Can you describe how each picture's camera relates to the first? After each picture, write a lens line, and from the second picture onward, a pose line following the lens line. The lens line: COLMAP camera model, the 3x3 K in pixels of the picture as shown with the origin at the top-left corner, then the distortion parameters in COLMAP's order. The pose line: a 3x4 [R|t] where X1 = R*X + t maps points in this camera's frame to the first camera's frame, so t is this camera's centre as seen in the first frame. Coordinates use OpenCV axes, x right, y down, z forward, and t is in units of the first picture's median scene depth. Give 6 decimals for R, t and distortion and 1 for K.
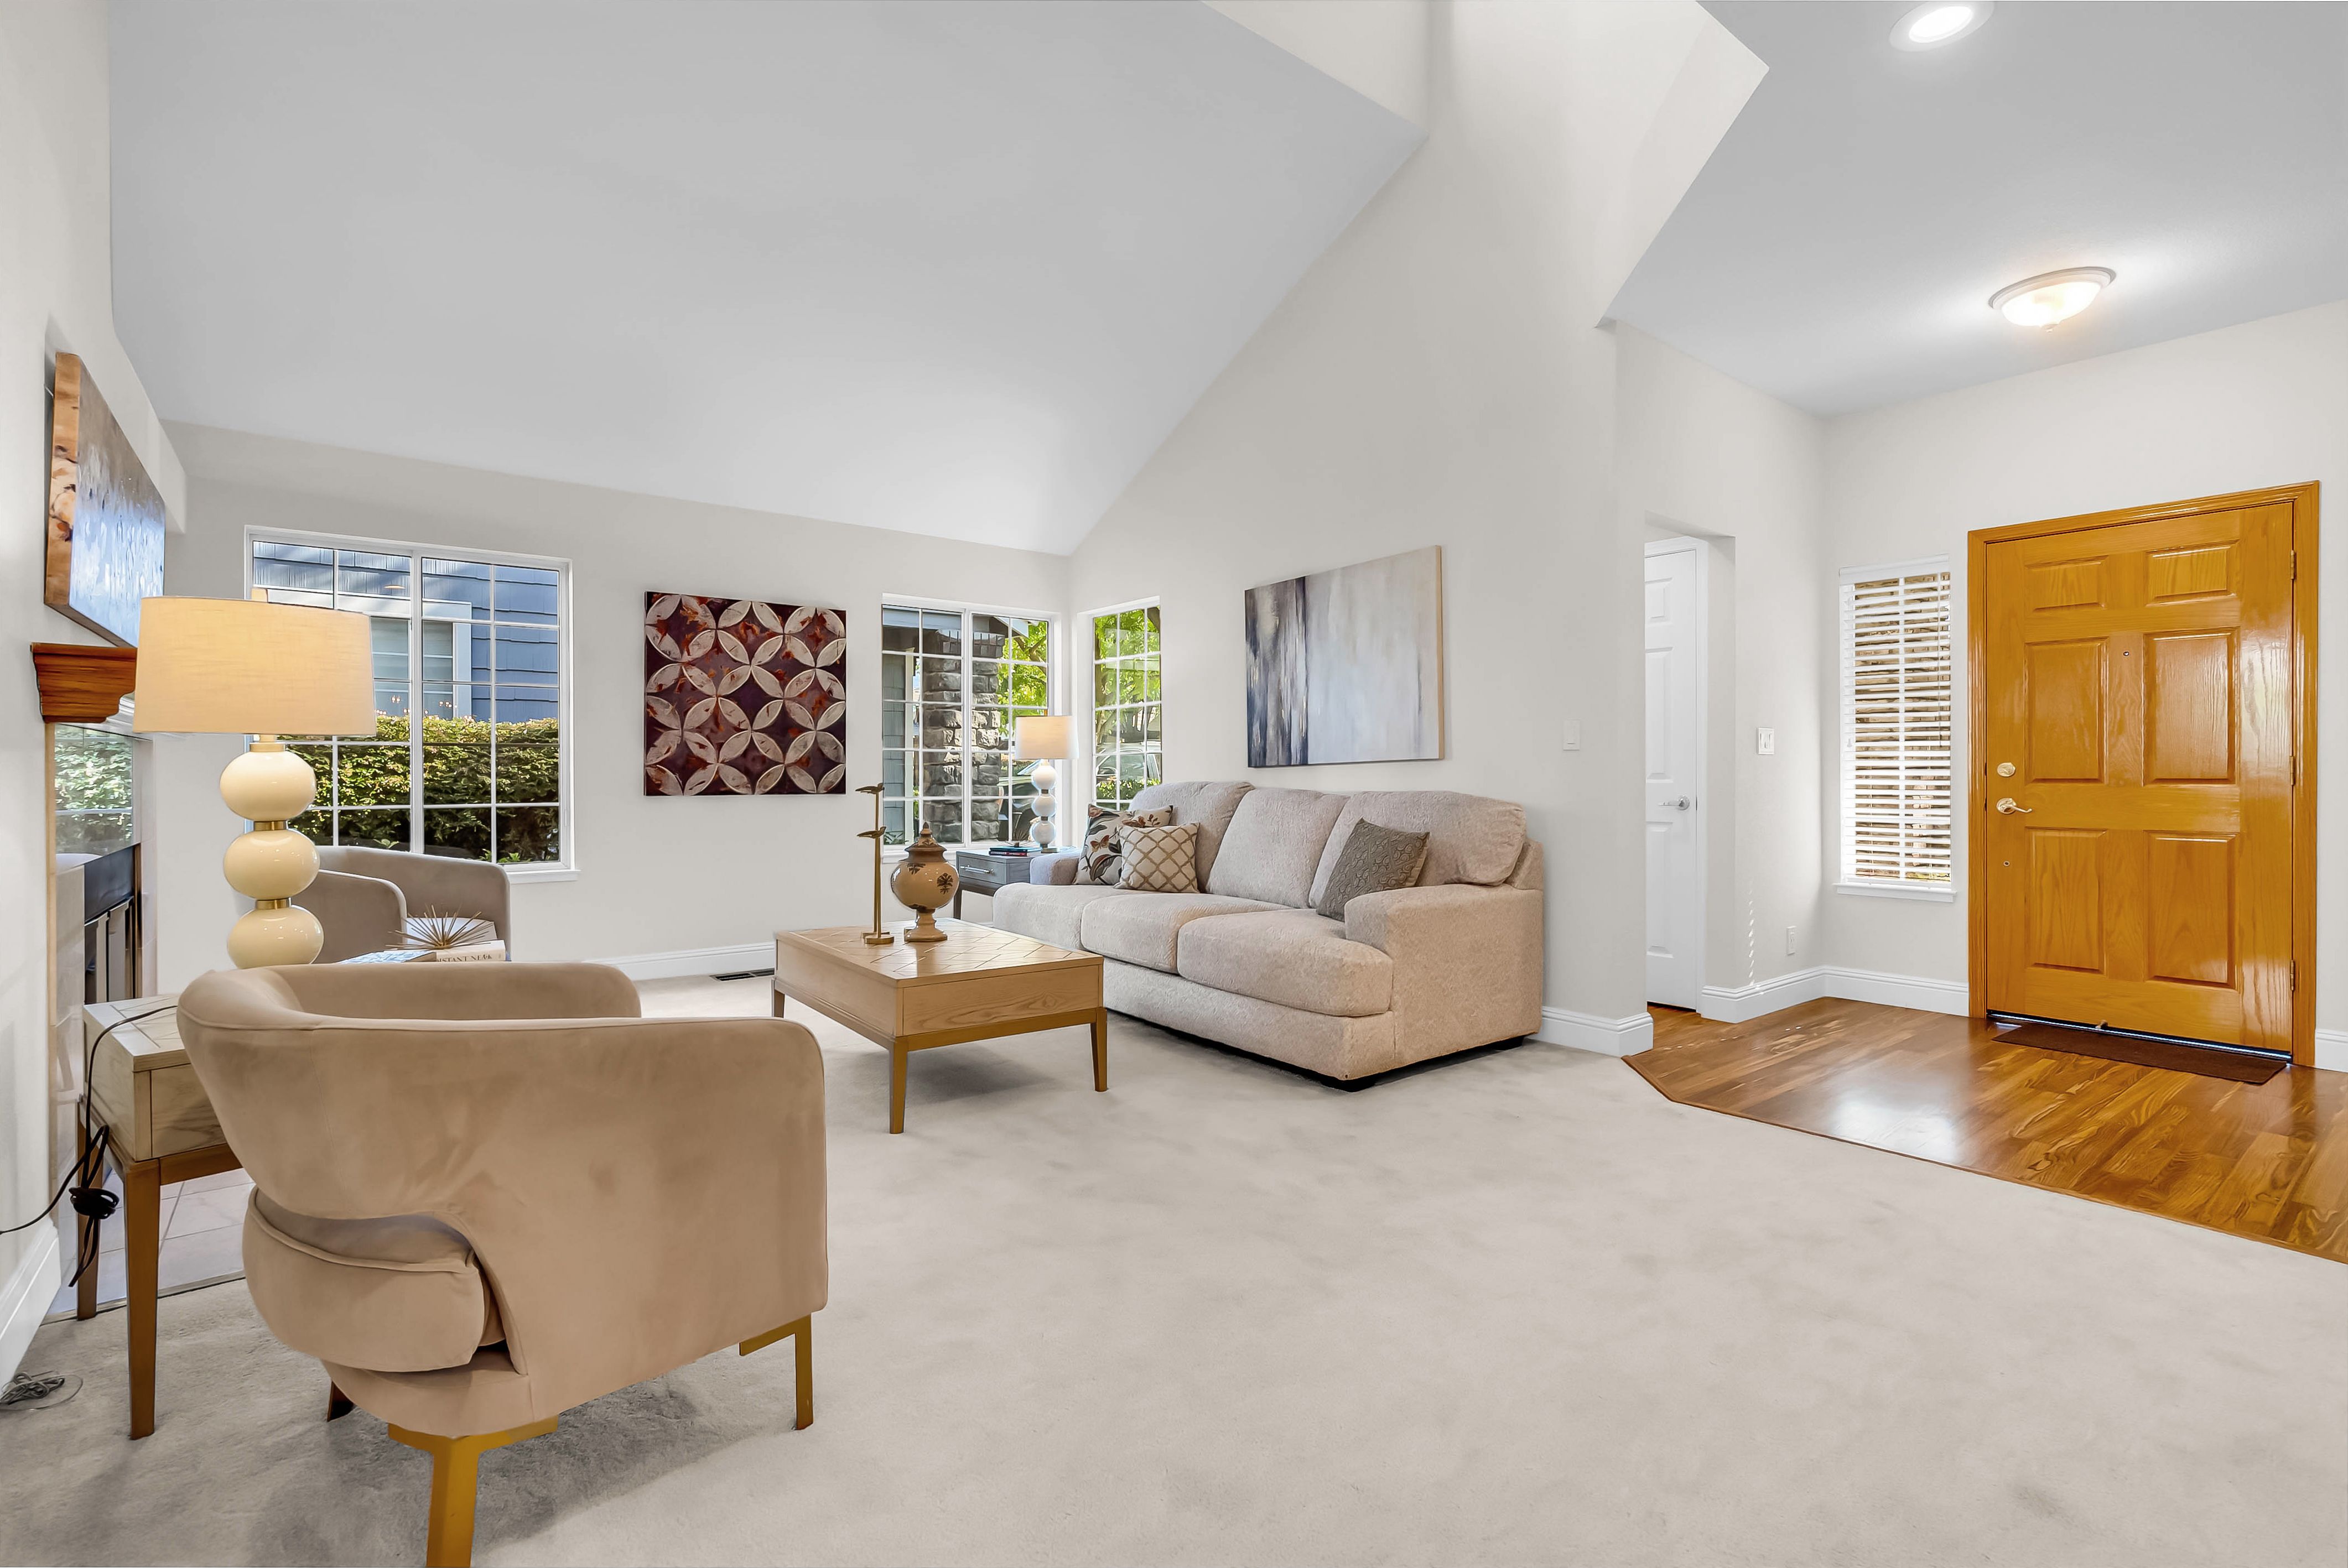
lens RADIAL K [[1069.0, 0, 1181.6], [0, 1069.0, 800.2], [0, 0, 1]] dist [0.002078, -0.000001]
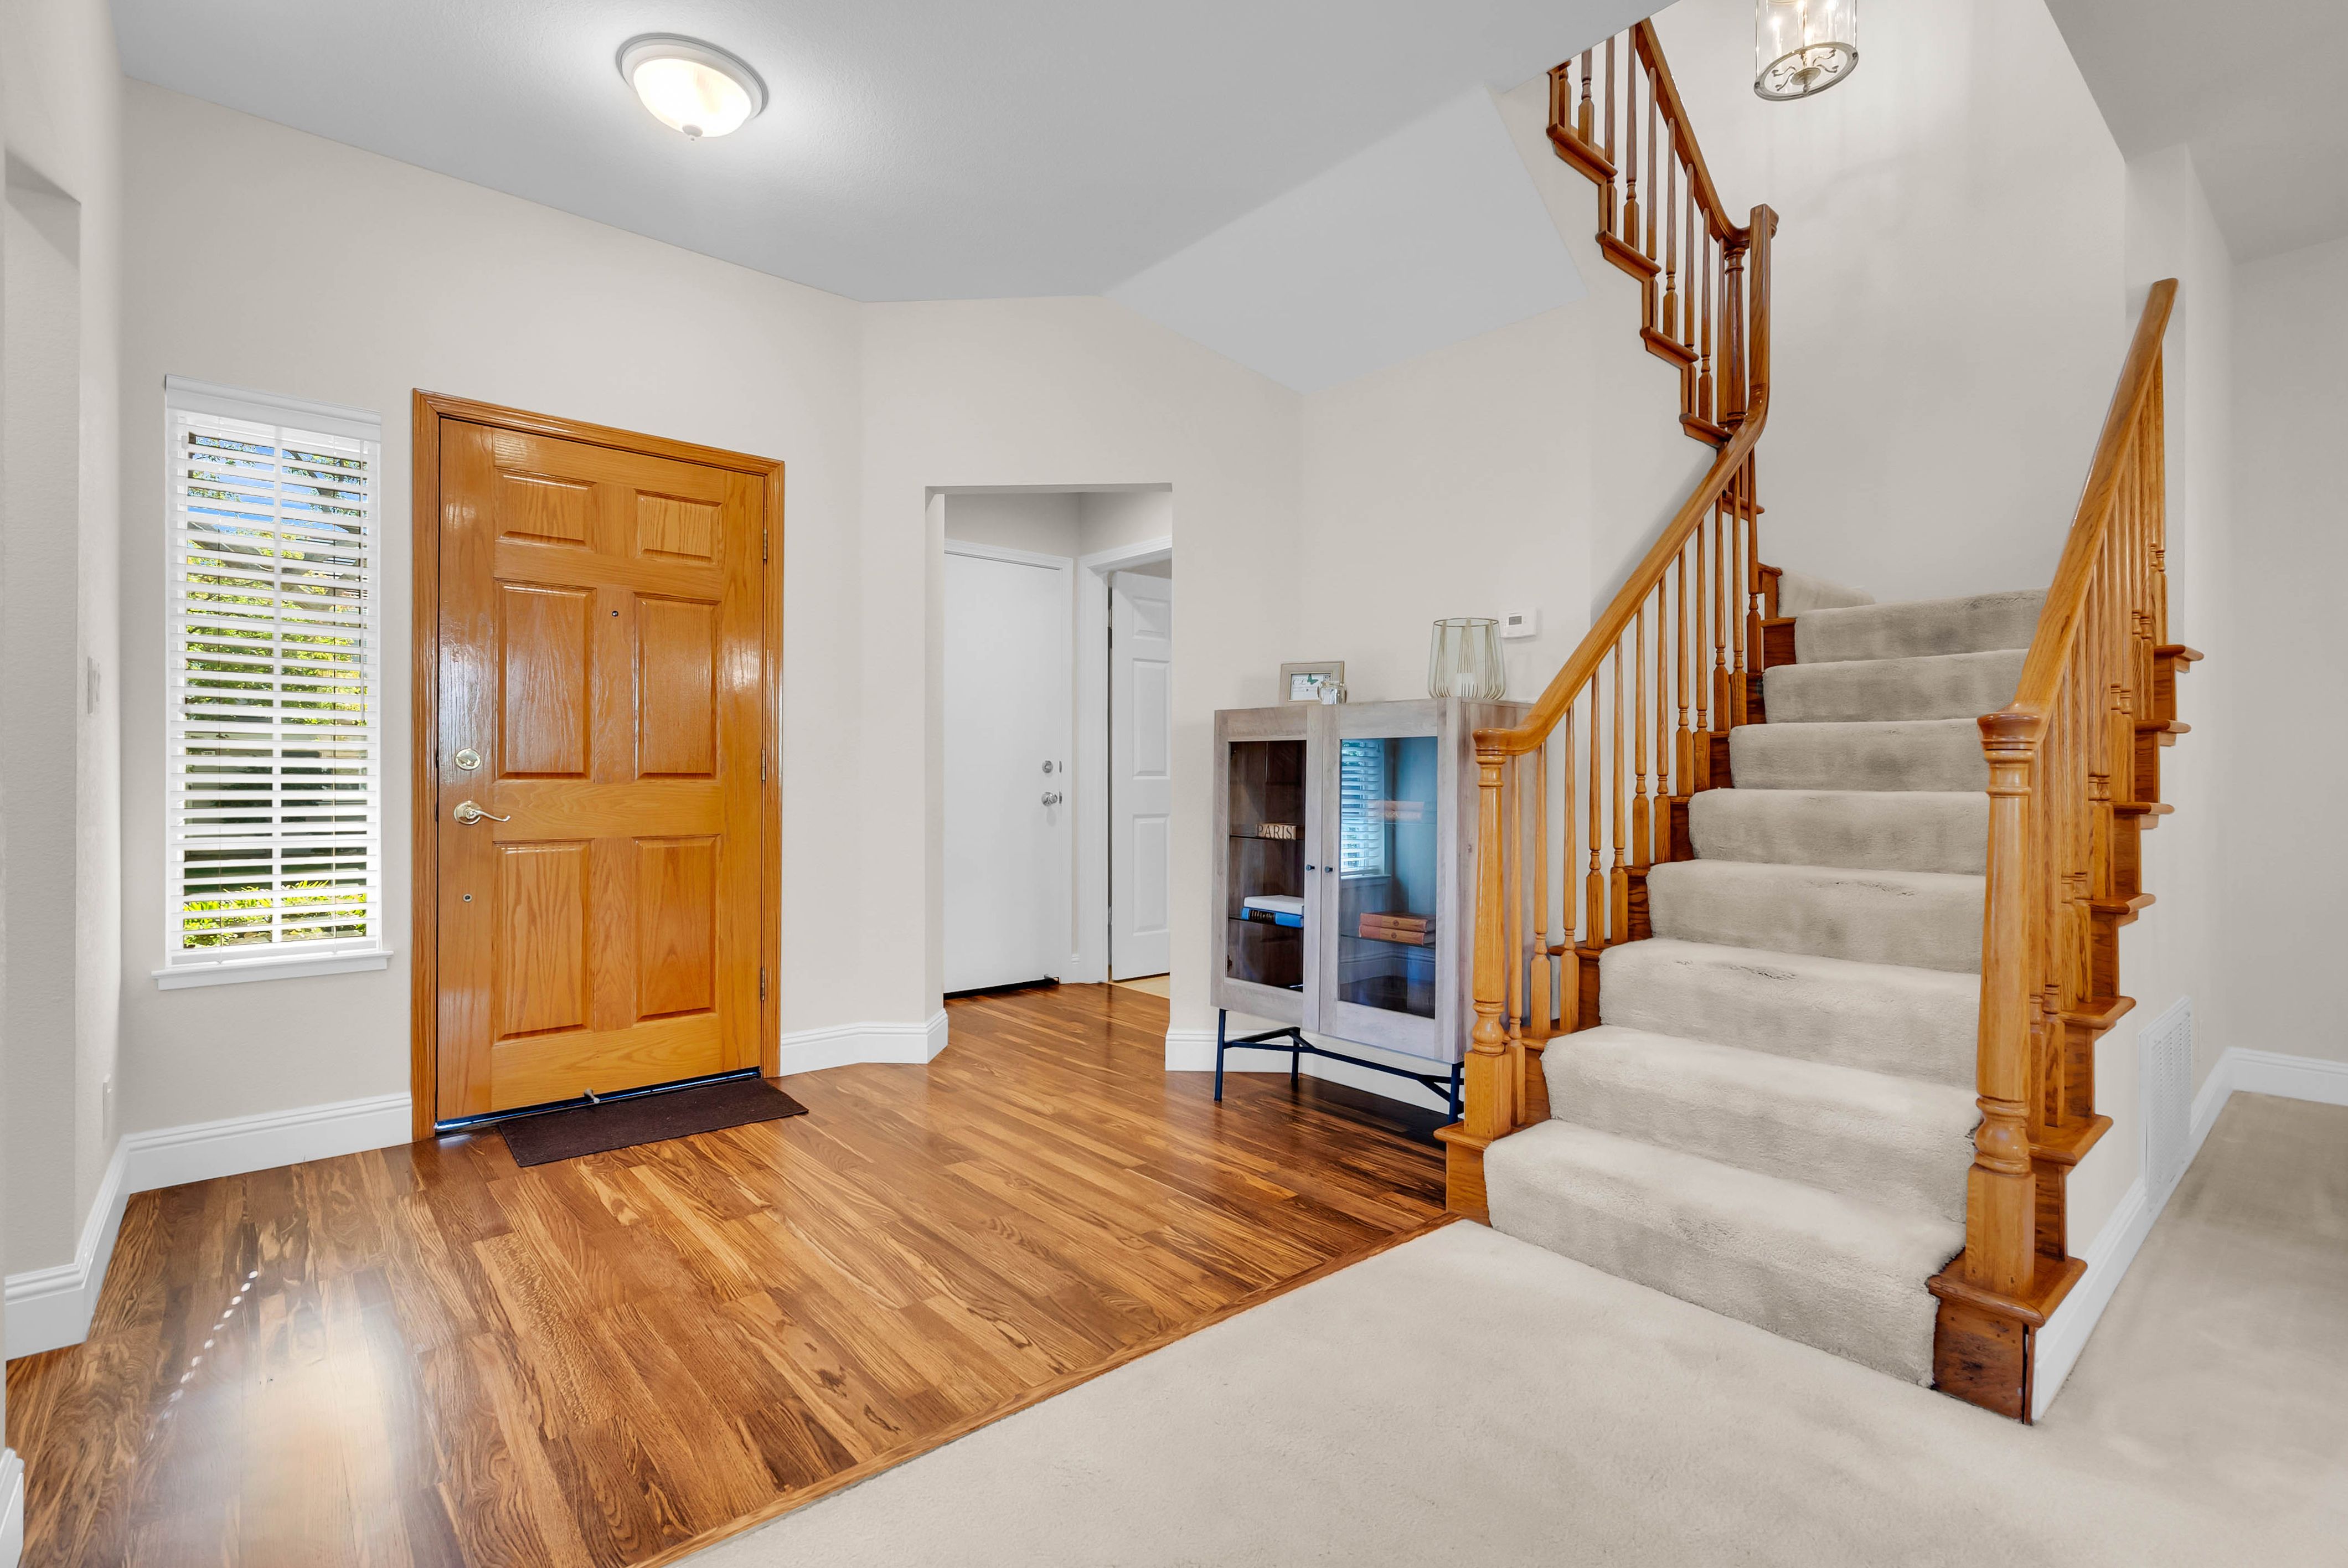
lens RADIAL K [[1089.9, 0, 1207.4], [0, 1089.9, 771.8], [0, 0, 1]] dist [0.001367, 0.000141]
pose [[-0.043556, 0.006660, 0.999029, 0.053357], [0.022109, 0.999739, -0.005701, -0.005341], [-0.998806, 0.021839, -0.043692, 0.480030]]
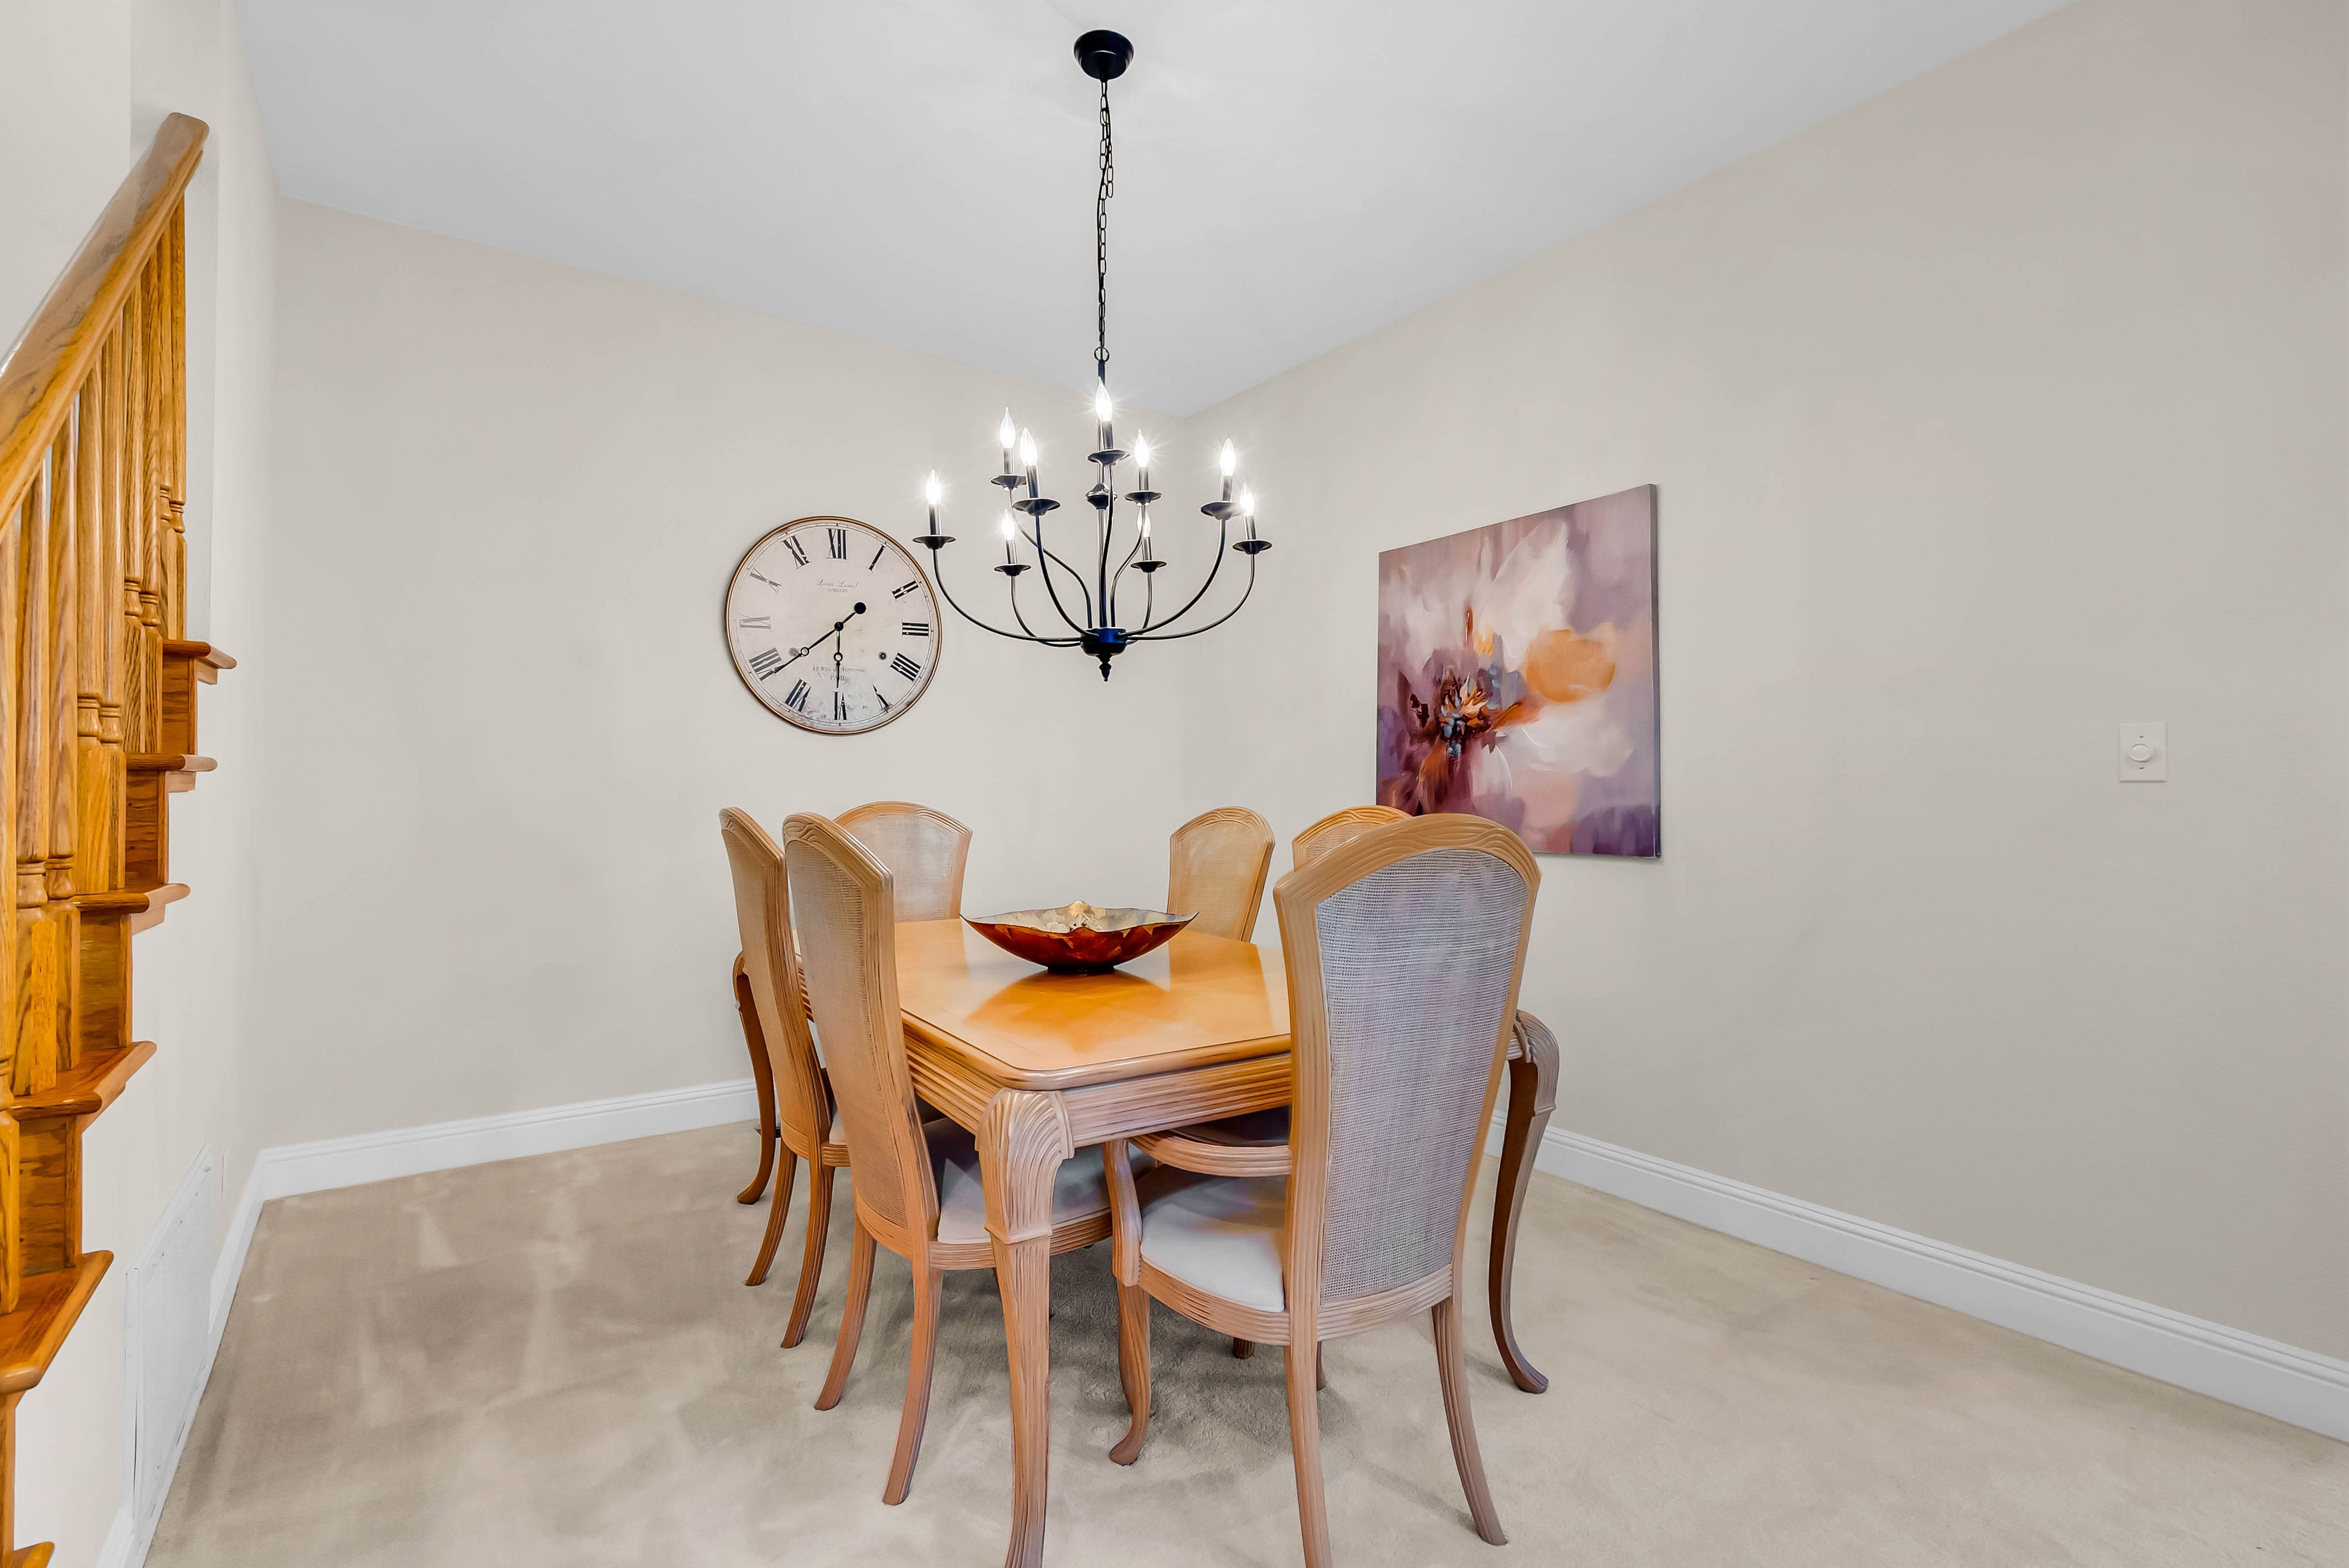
lens RADIAL K [[1066.4, 0, 1181.8], [0, 1066.4, 781.6], [0, 0, 1]] dist [-0.000758, -0.000503]
pose [[-0.998303, -0.003343, 0.058135, 0.208994], [-0.002423, 0.999871, 0.015903, -0.019143], [-0.058180, 0.015735, -0.998182, 0.326299]]
